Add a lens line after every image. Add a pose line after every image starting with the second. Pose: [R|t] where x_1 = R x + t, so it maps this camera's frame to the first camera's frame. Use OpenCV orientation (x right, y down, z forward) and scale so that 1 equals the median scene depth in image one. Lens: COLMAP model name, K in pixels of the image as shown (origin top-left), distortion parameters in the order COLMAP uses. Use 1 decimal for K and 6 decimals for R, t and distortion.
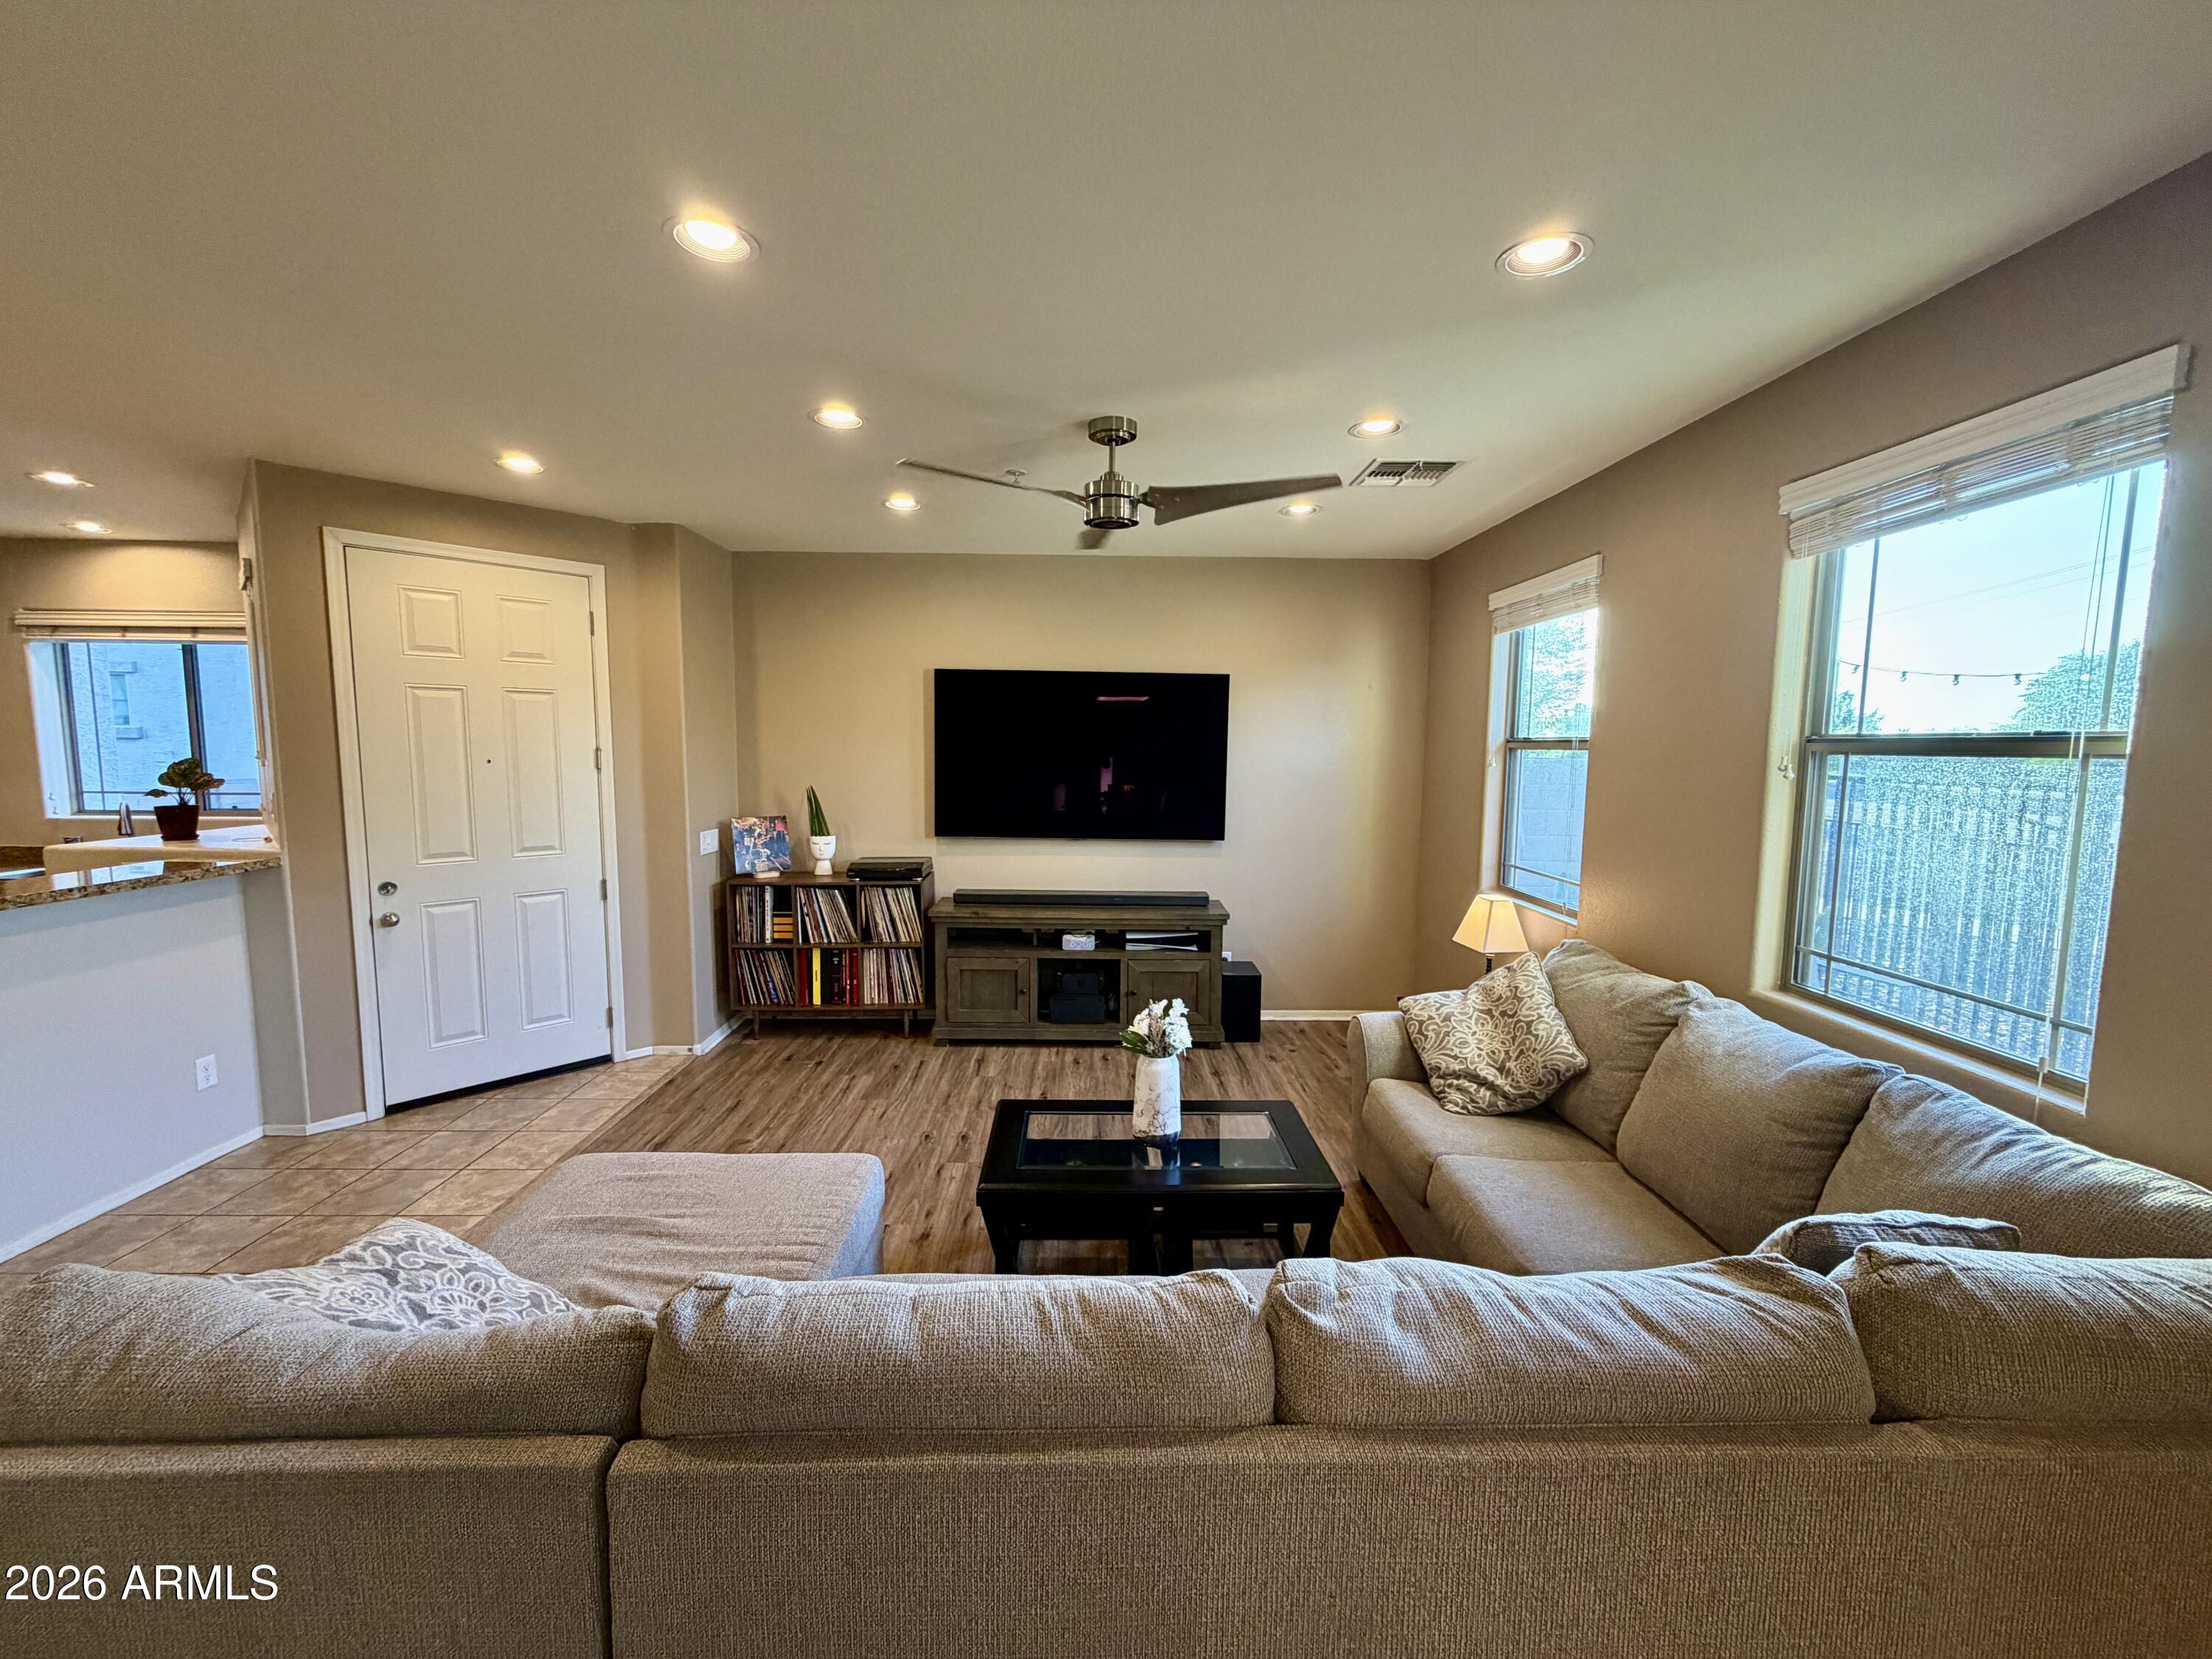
lens RADIAL K [[885.4, 0, 1102.3], [0, 885.4, 828.0], [0, 0, 1]] dist [-0.000983, -0.000091]
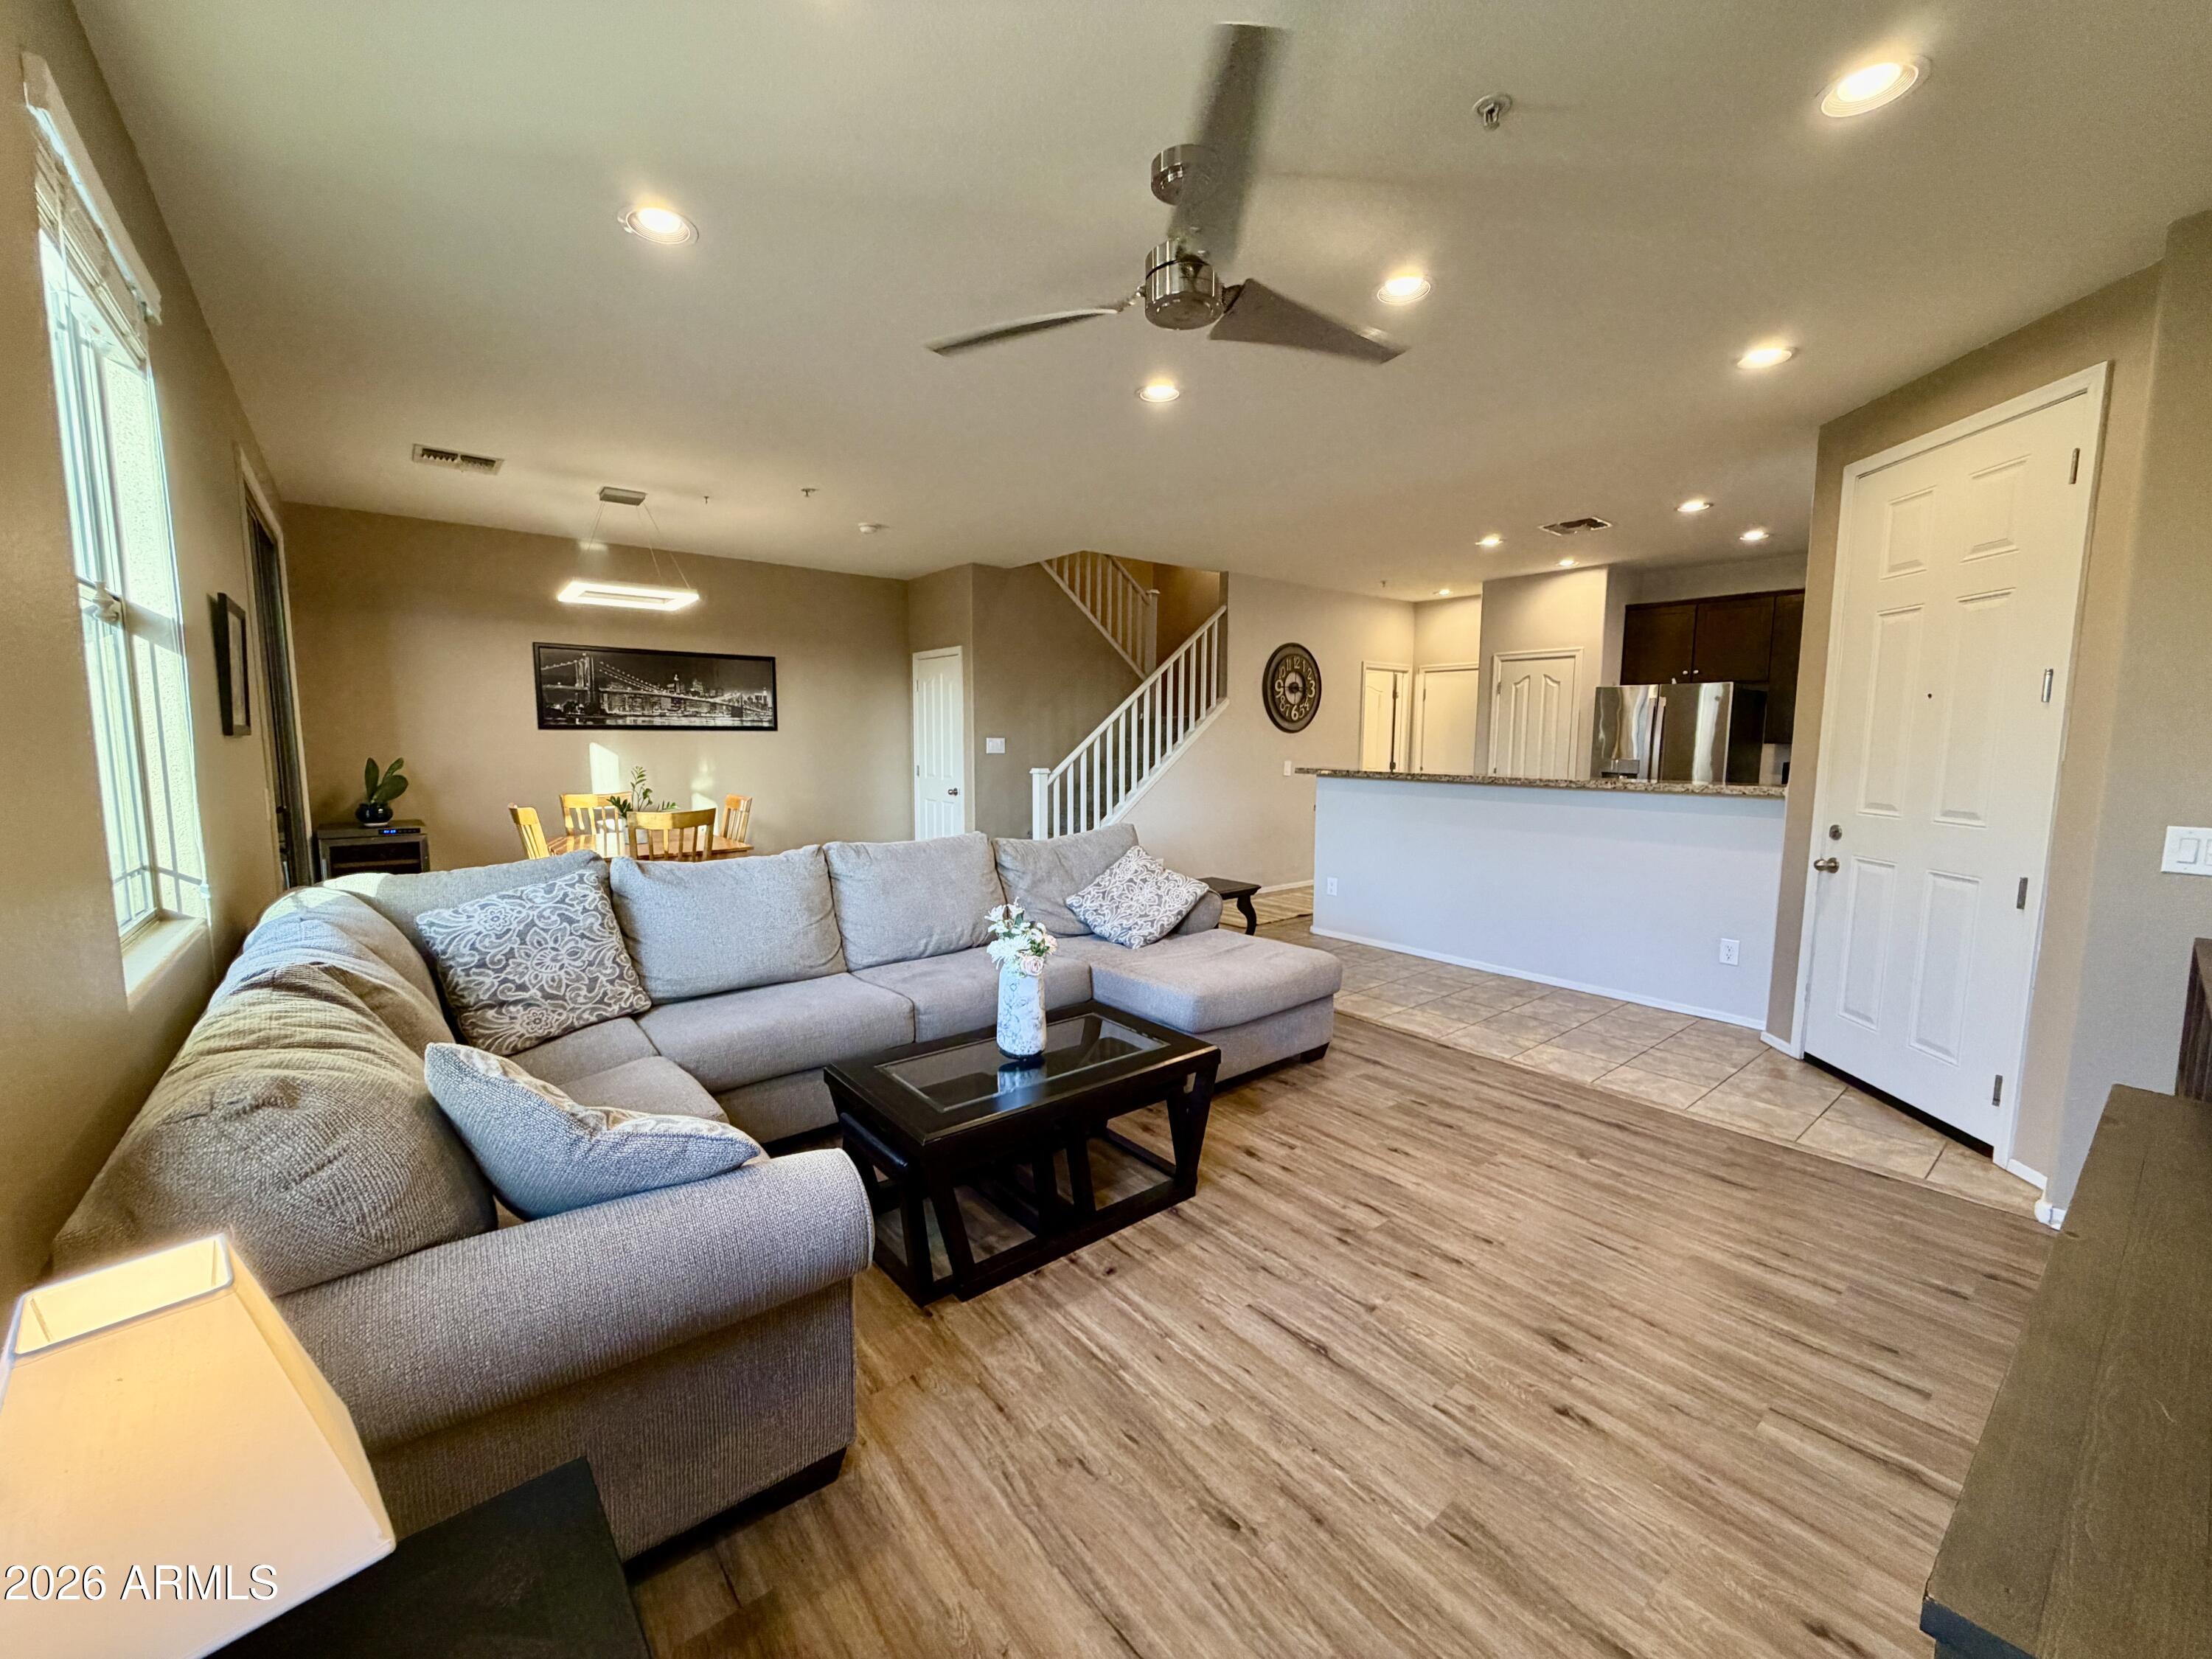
lens RADIAL K [[885.4, 0, 1096.7], [0, 885.4, 831.1], [0, 0, 1]] dist [-0.000983, -0.000091]
pose [[-0.793394, 0.050654, -0.606597, 0.402074], [-0.073247, 0.981346, 0.177750, -0.044255], [0.604286, 0.185457, -0.774884, 1.235777]]
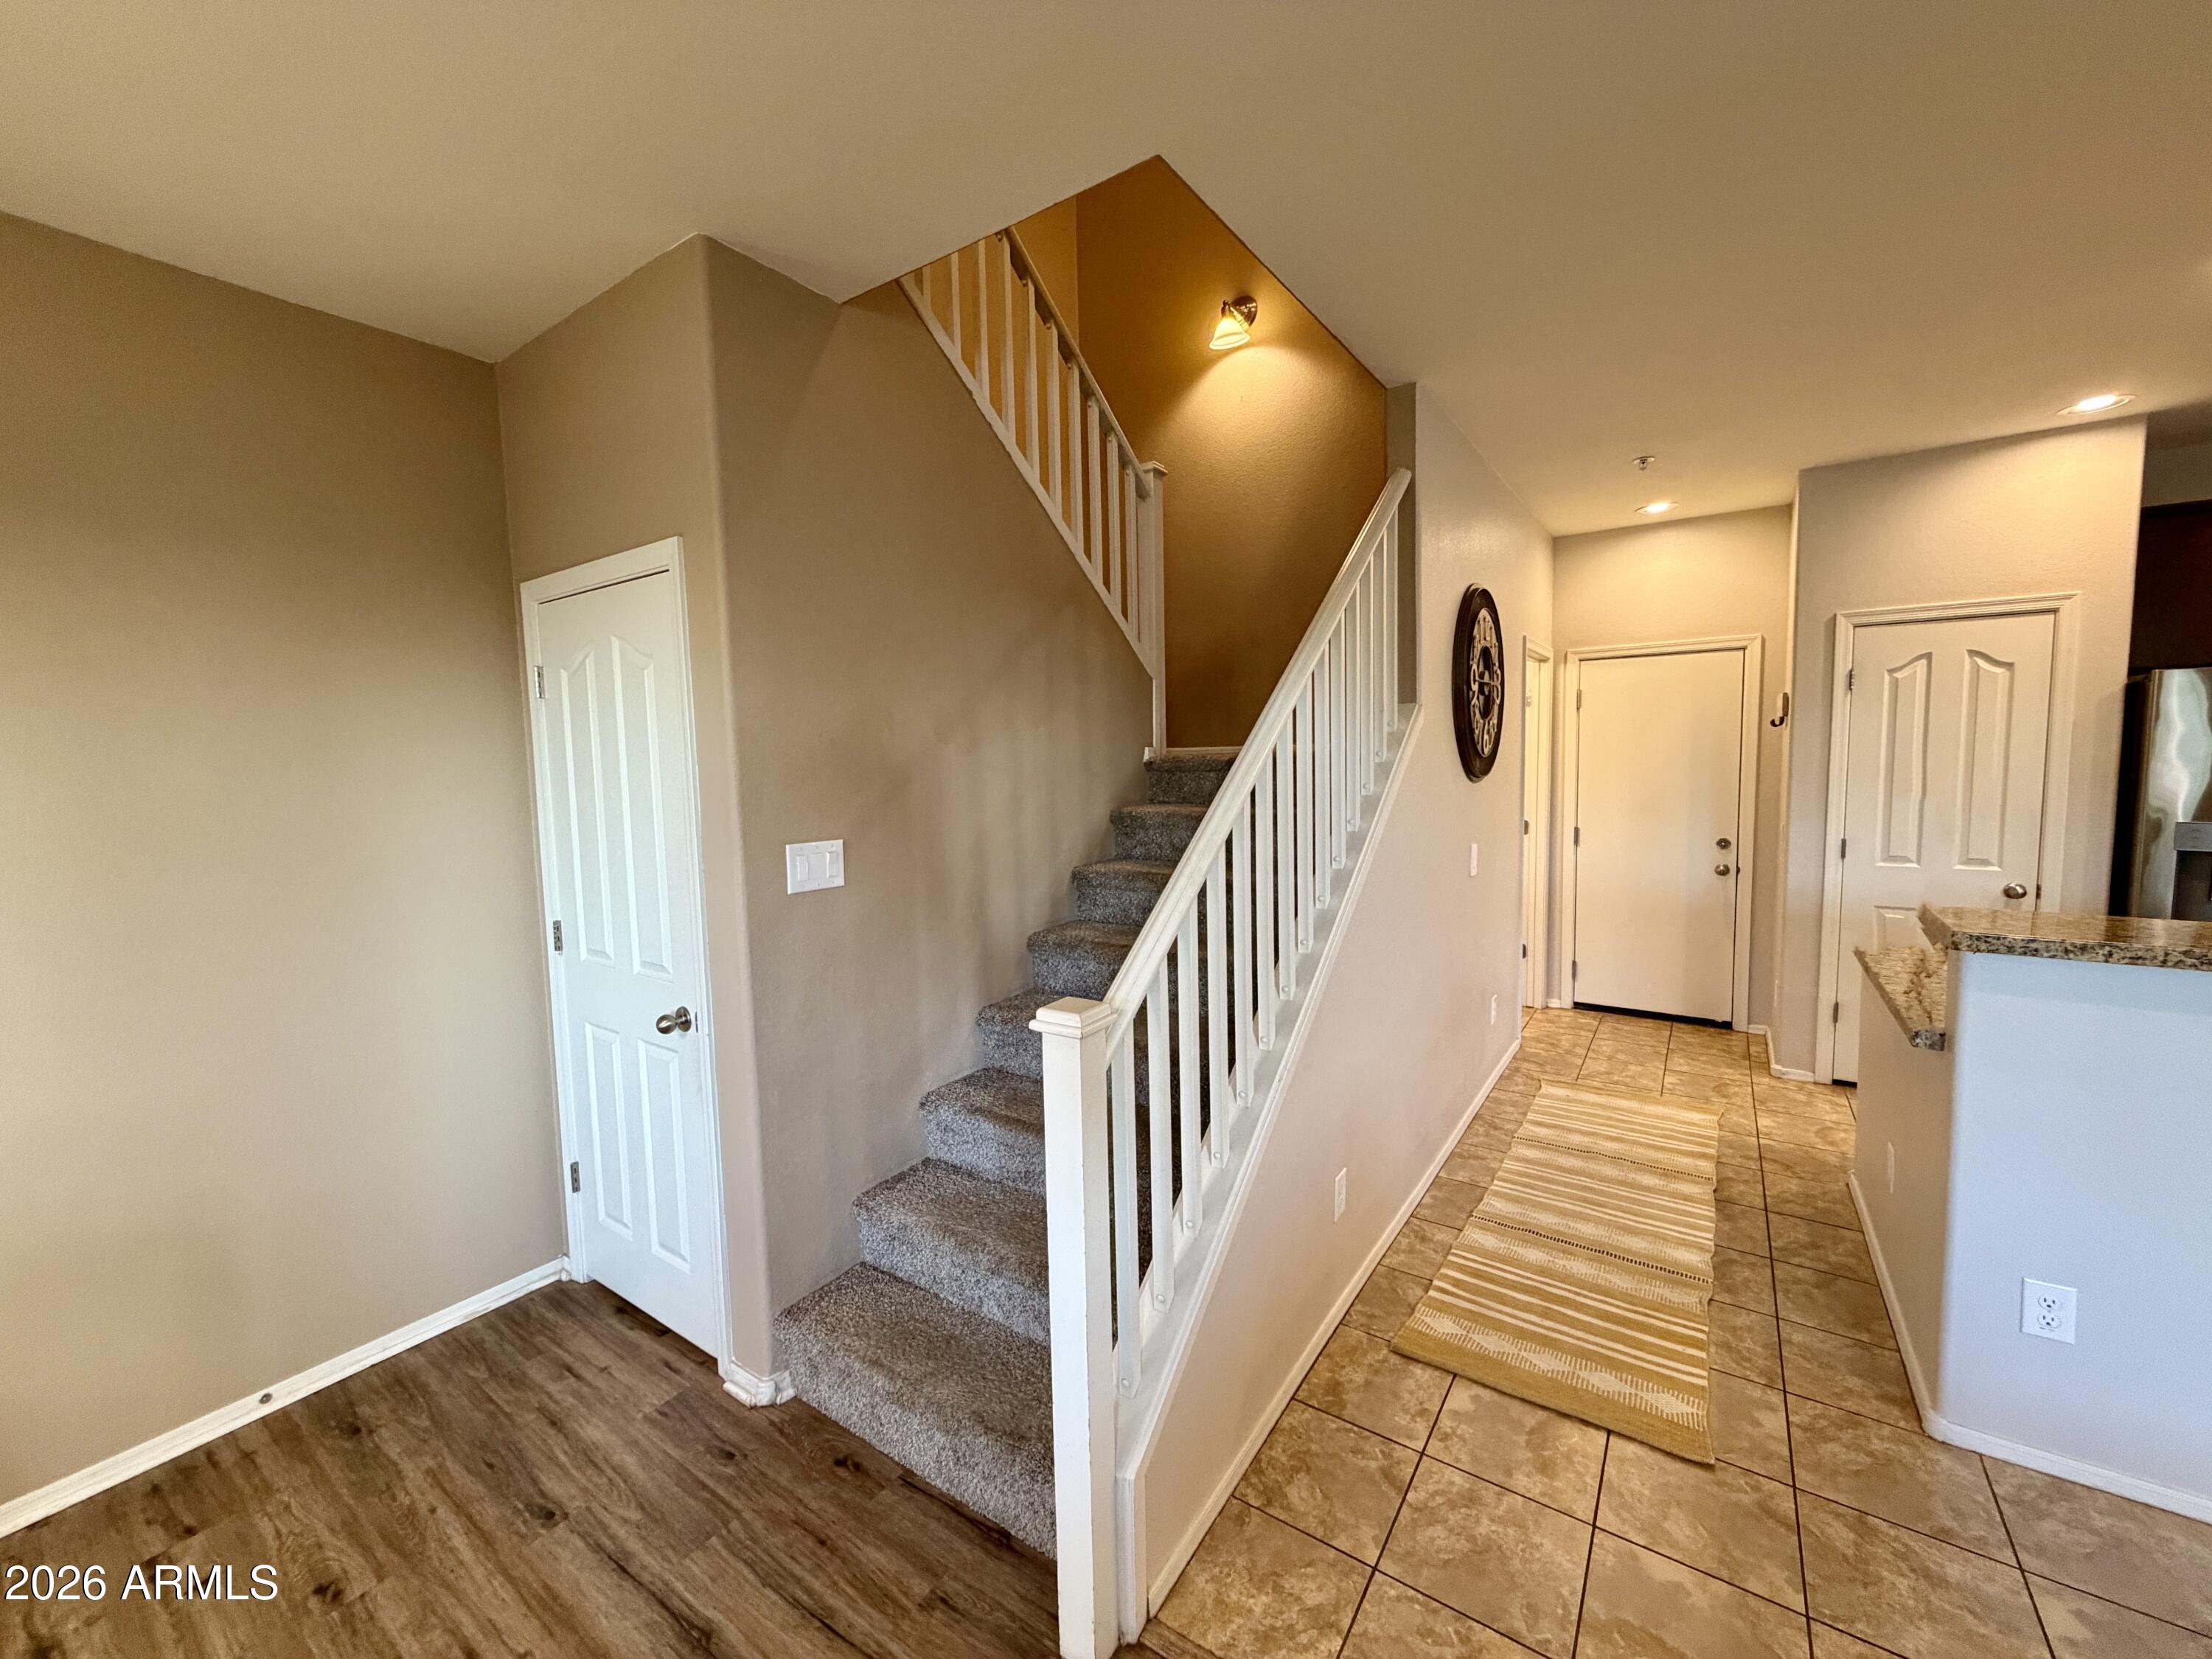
lens RADIAL K [[885.4, 0, 1102.5], [0, 885.4, 832.2], [0, 0, 1]] dist [-0.000983, -0.000091]
pose [[-0.587892, 0.073621, -0.805582, 0.064353], [-0.064463, 0.988420, 0.137373, -0.013003], [0.806367, 0.132691, -0.576338, 0.619782]]
